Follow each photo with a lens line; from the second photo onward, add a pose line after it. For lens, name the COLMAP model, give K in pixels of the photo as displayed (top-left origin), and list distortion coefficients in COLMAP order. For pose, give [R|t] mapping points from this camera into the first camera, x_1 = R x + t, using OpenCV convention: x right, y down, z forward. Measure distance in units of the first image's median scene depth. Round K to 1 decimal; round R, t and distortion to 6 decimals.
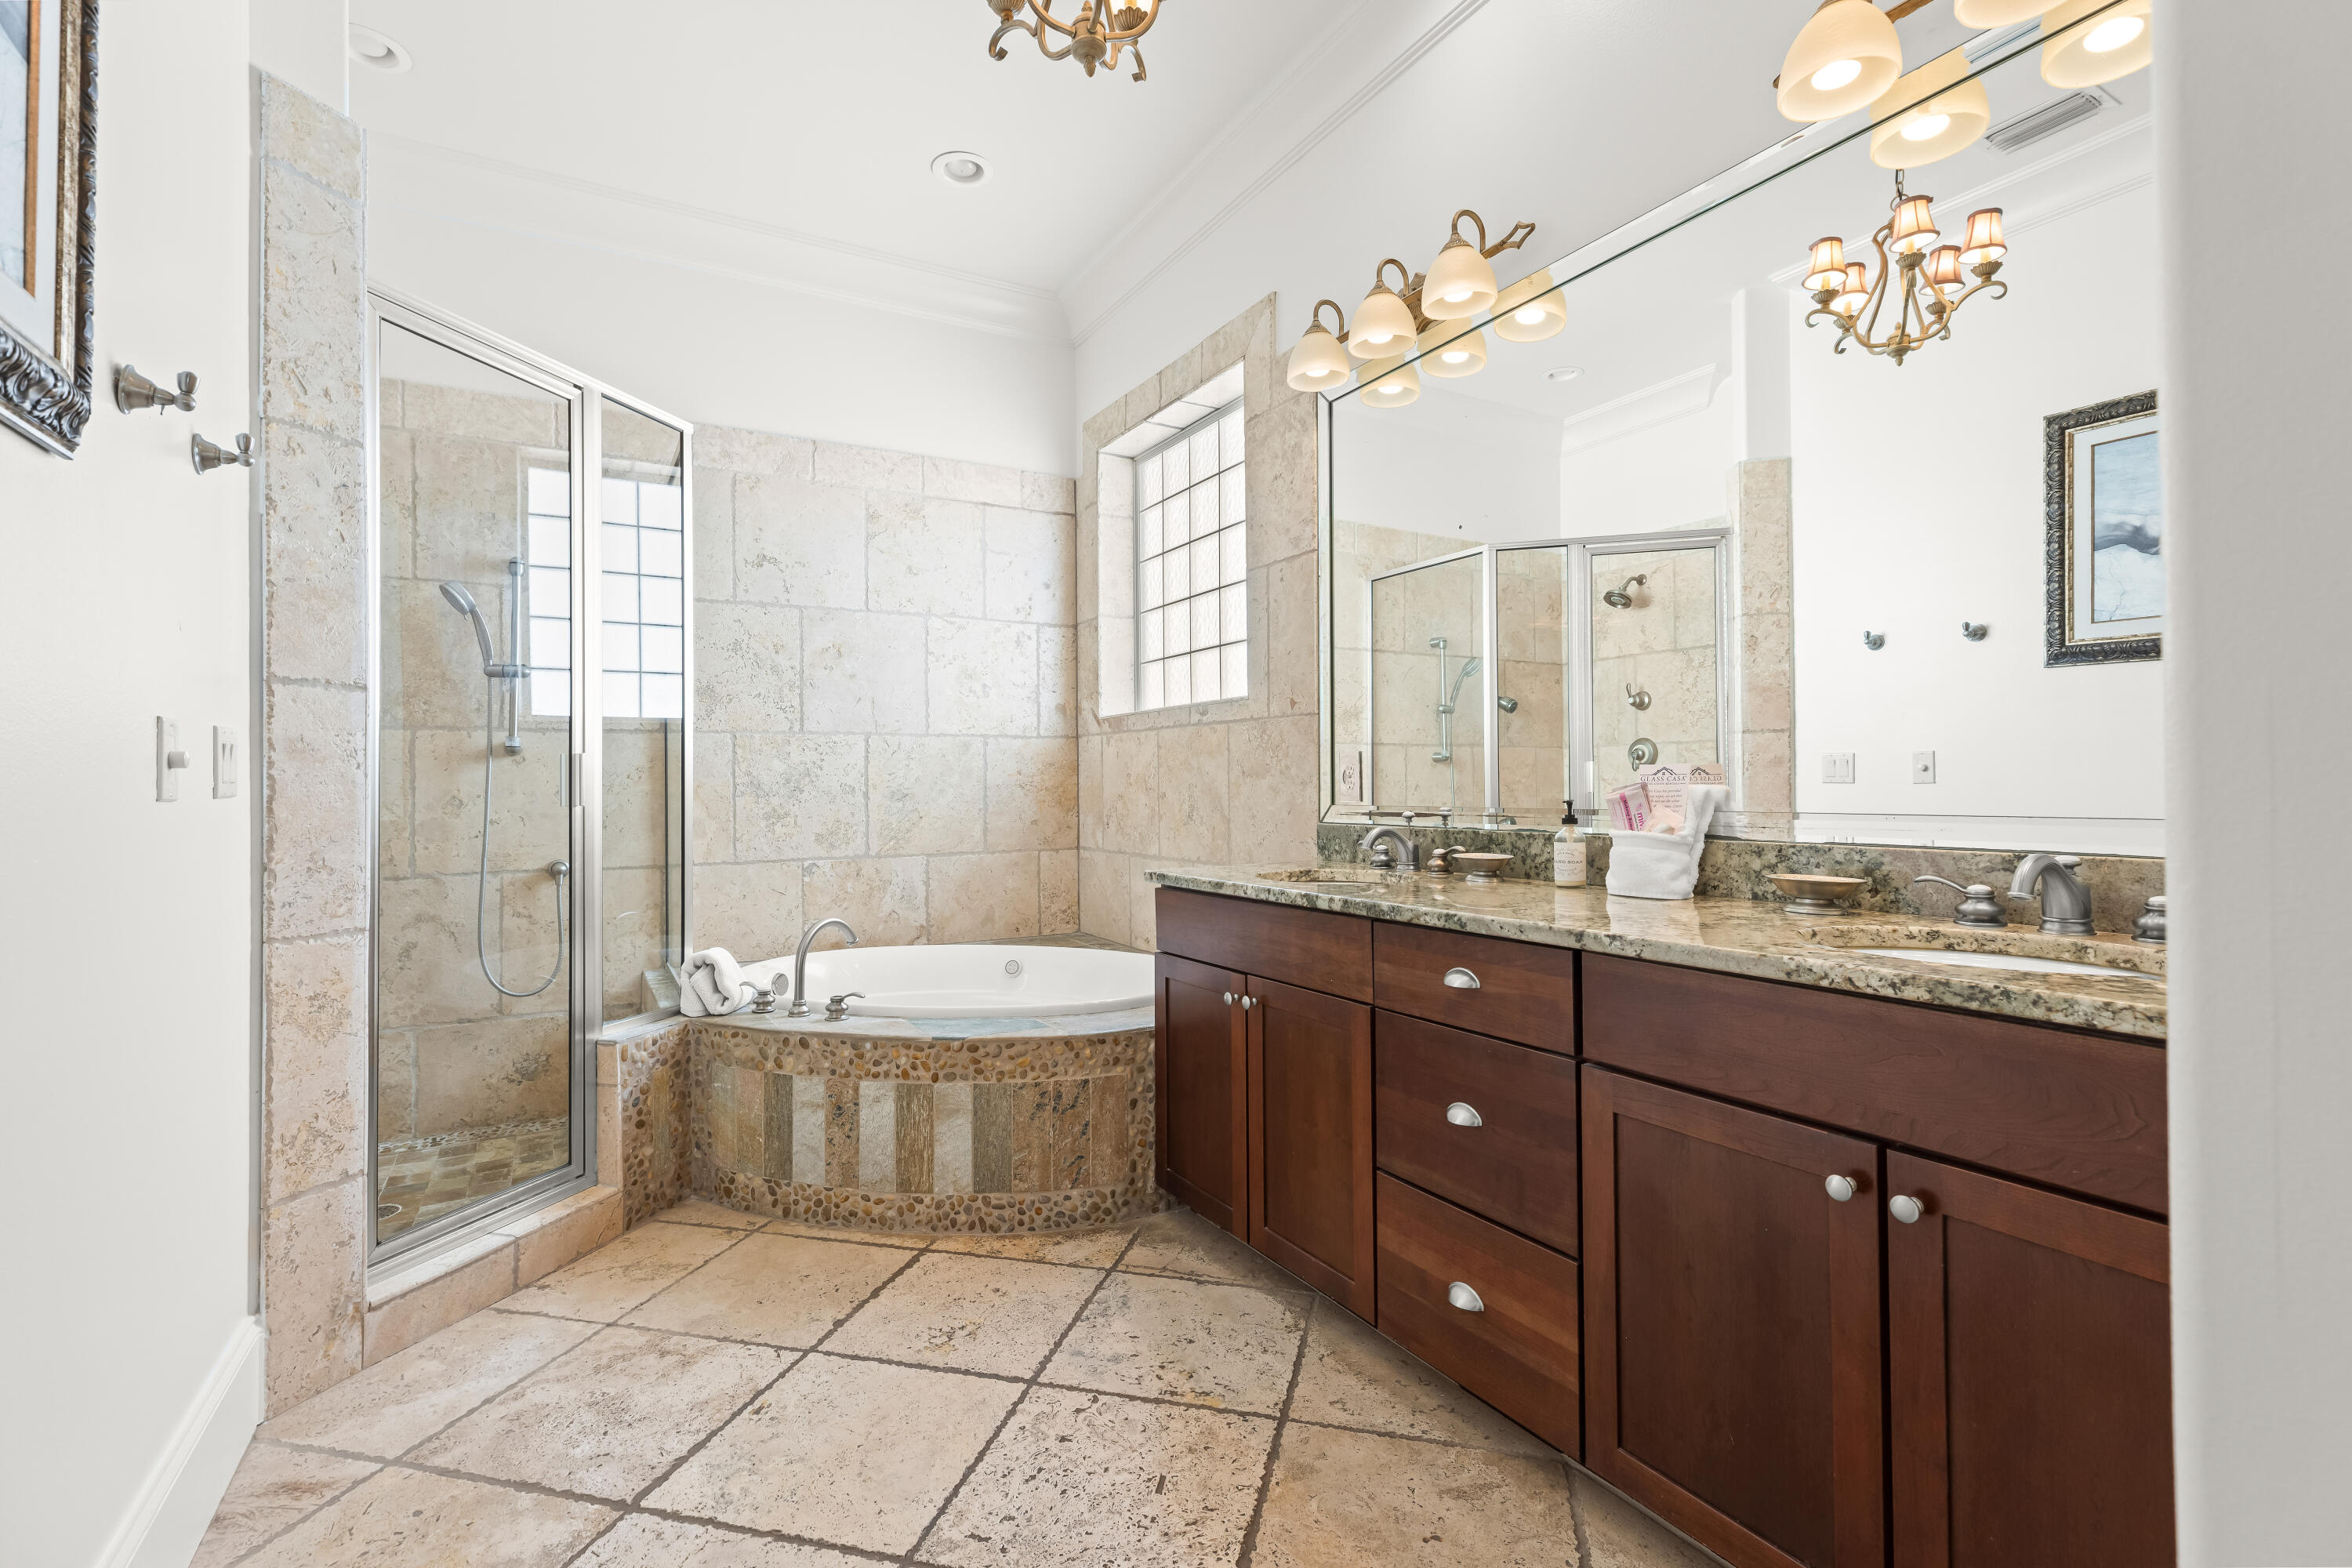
lens RADIAL K [[1072.4, 0, 1178.6], [0, 1072.4, 775.1], [0, 0, 1]] dist [0.007181, -0.000255]
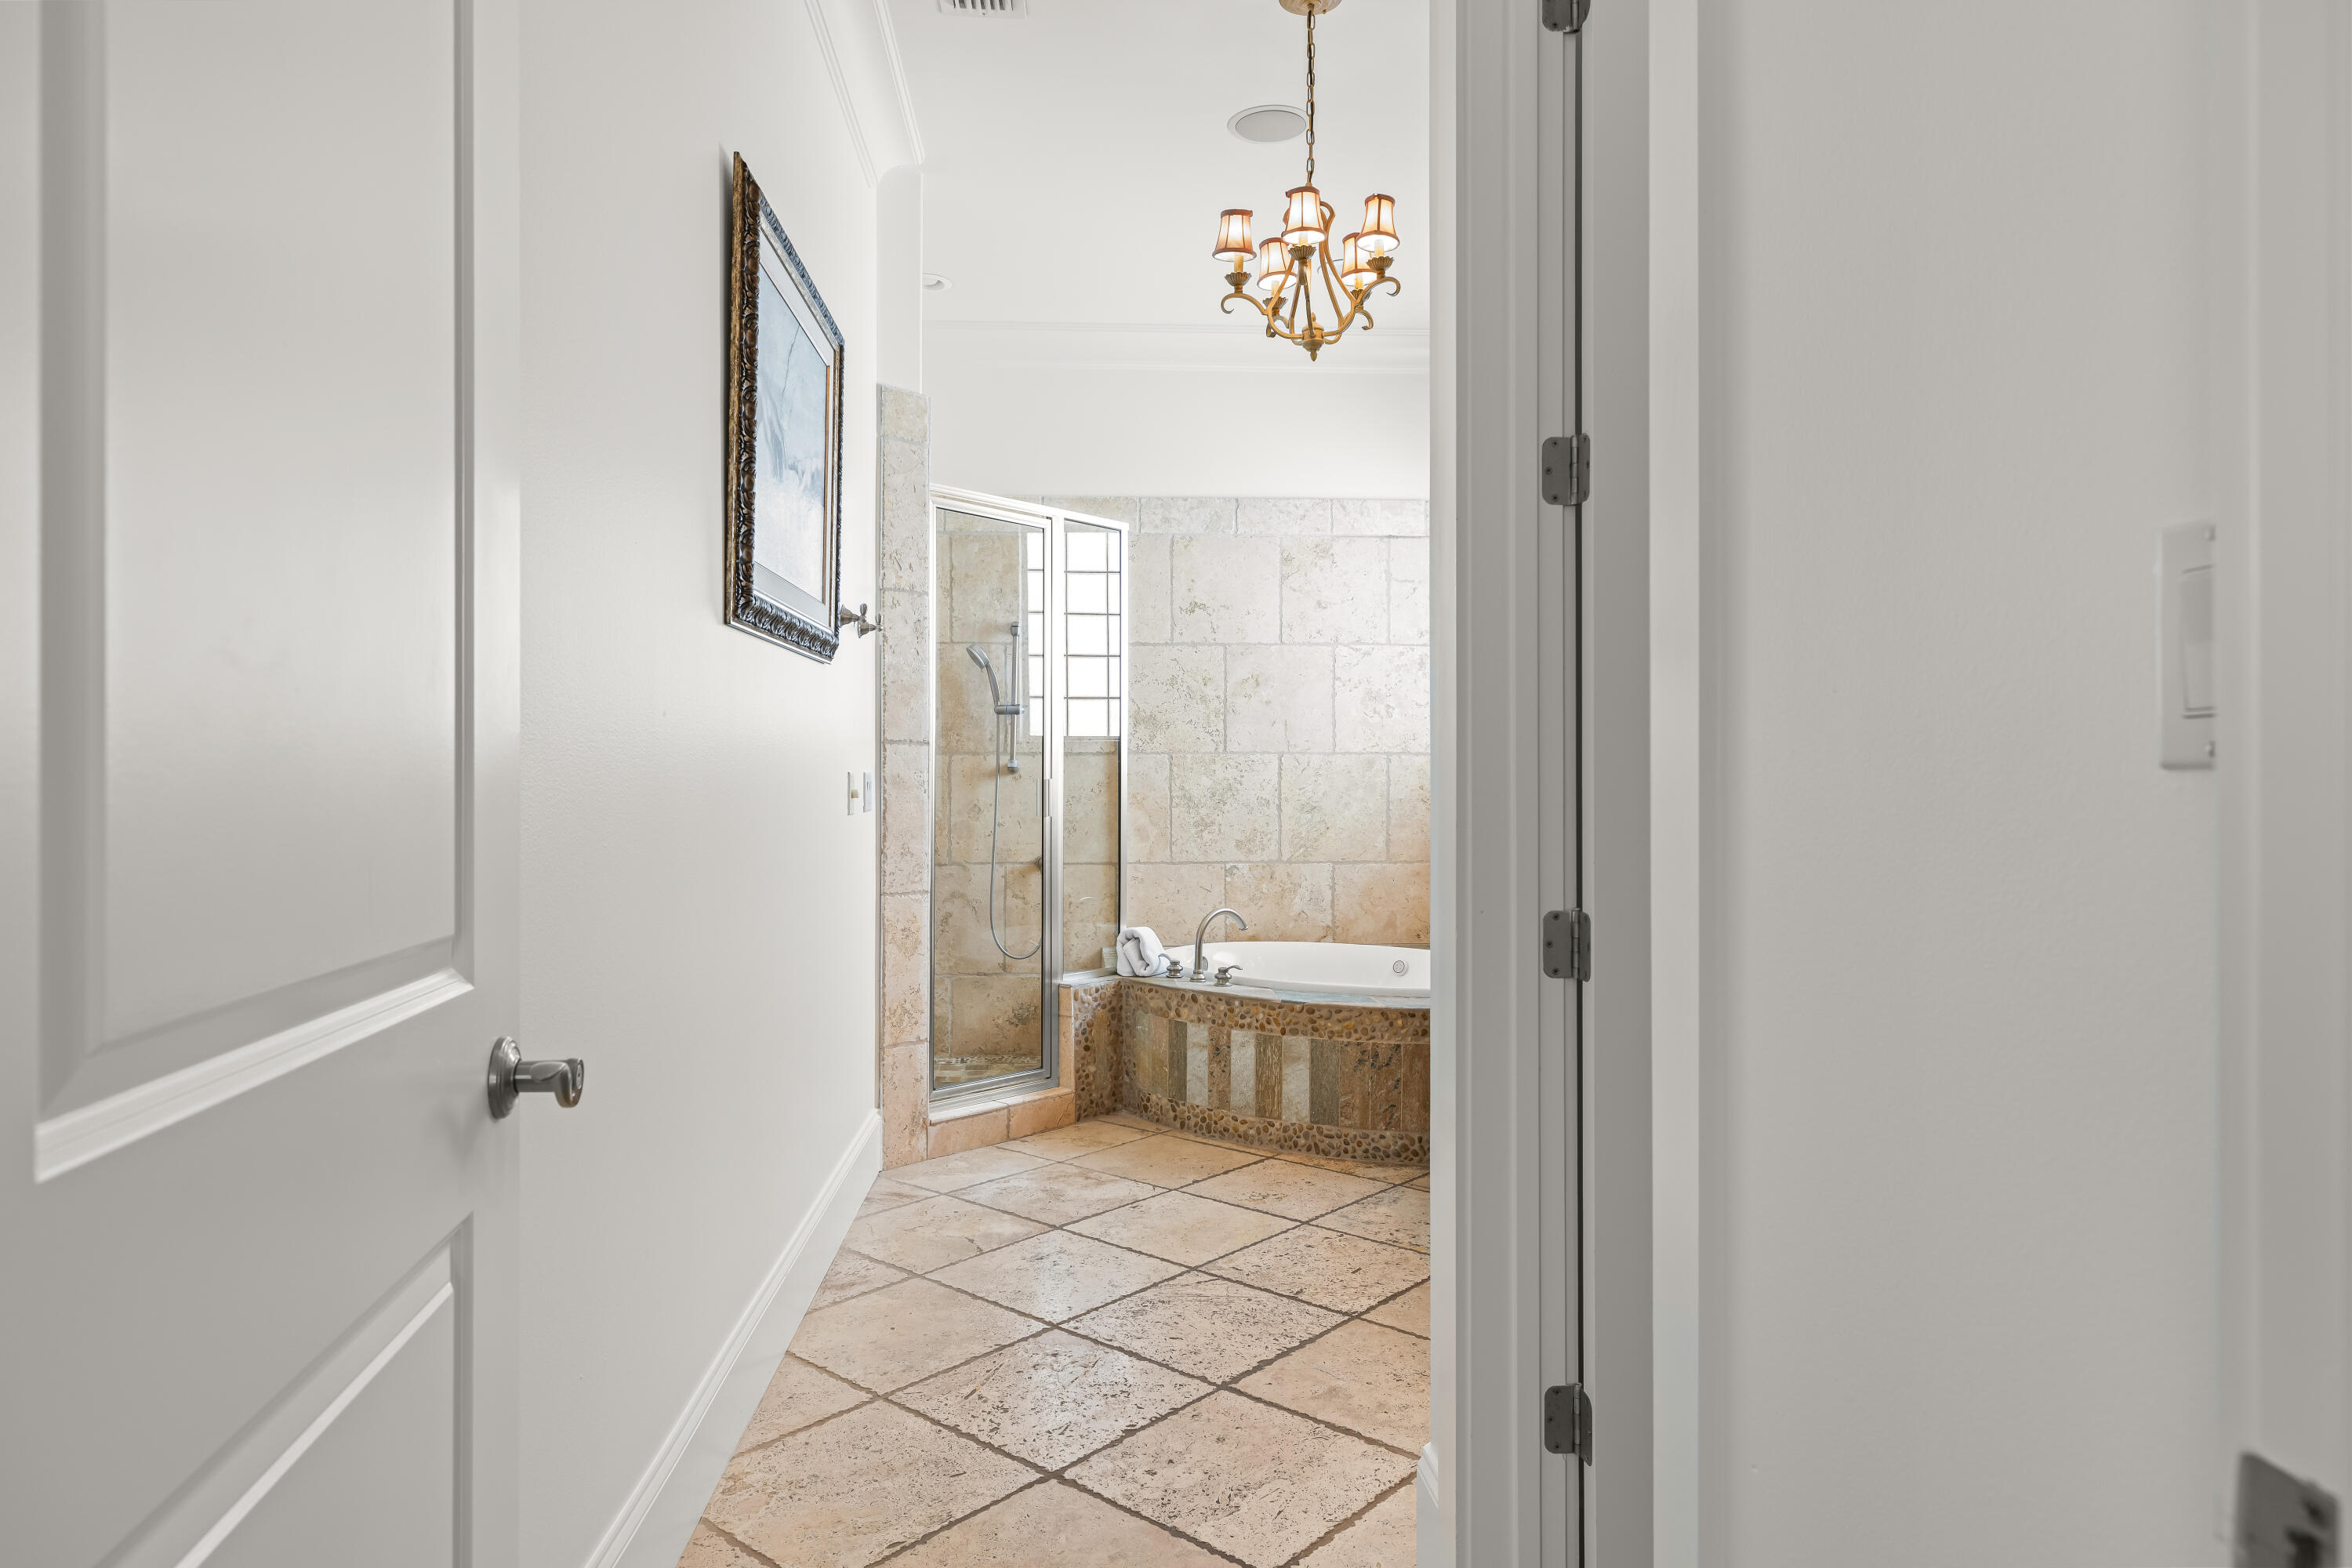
lens RADIAL K [[1431.3, 0, 1174.1], [0, 1431.3, 782.1], [0, 0, 1]] dist [0.001601, -0.000036]
pose [[0.896972, 0.009419, -0.441988, 0.412995], [-0.004283, 0.999911, 0.012616, -0.039524], [0.442068, -0.009423, 0.896932, -0.600484]]
